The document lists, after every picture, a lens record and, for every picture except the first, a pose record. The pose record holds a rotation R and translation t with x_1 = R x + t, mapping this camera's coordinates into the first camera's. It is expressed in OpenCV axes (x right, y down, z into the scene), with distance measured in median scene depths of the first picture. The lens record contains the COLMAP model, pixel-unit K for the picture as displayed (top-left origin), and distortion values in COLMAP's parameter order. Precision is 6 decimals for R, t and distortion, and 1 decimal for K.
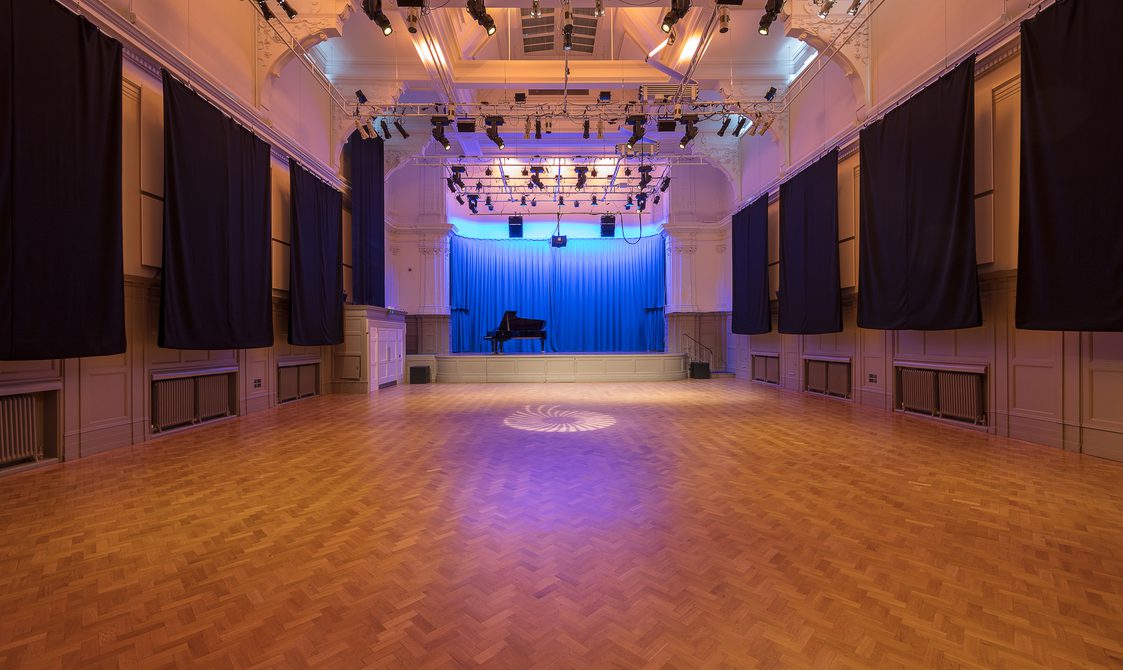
lens RADIAL K [[466.1, 0, 556.0], [0, 466.1, 339.1], [0, 0, 1]] dist [-0.003515, 0.000376]
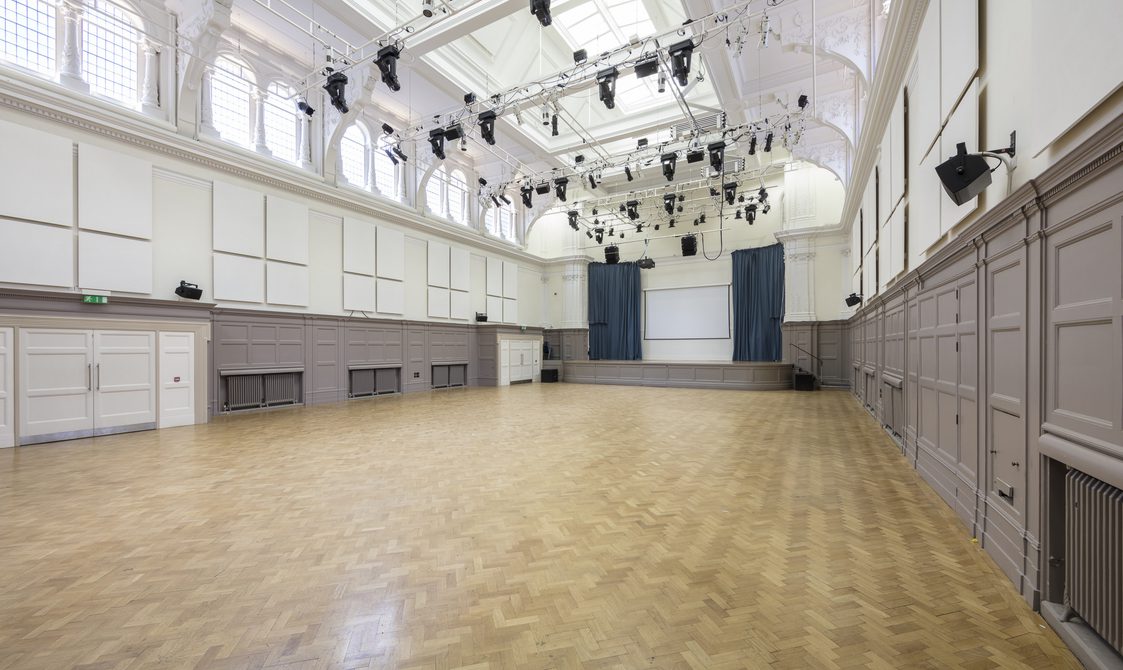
lens RADIAL K [[449.0, 0, 554.6], [0, 449.0, 349.4], [0, 0, 1]] dist [0.000006, -0.000035]
pose [[0.855392, 0.005409, -0.517953, 0.396600], [-0.002837, 0.999979, 0.005759, -0.003934], [0.517974, -0.003457, 0.855389, -0.070194]]
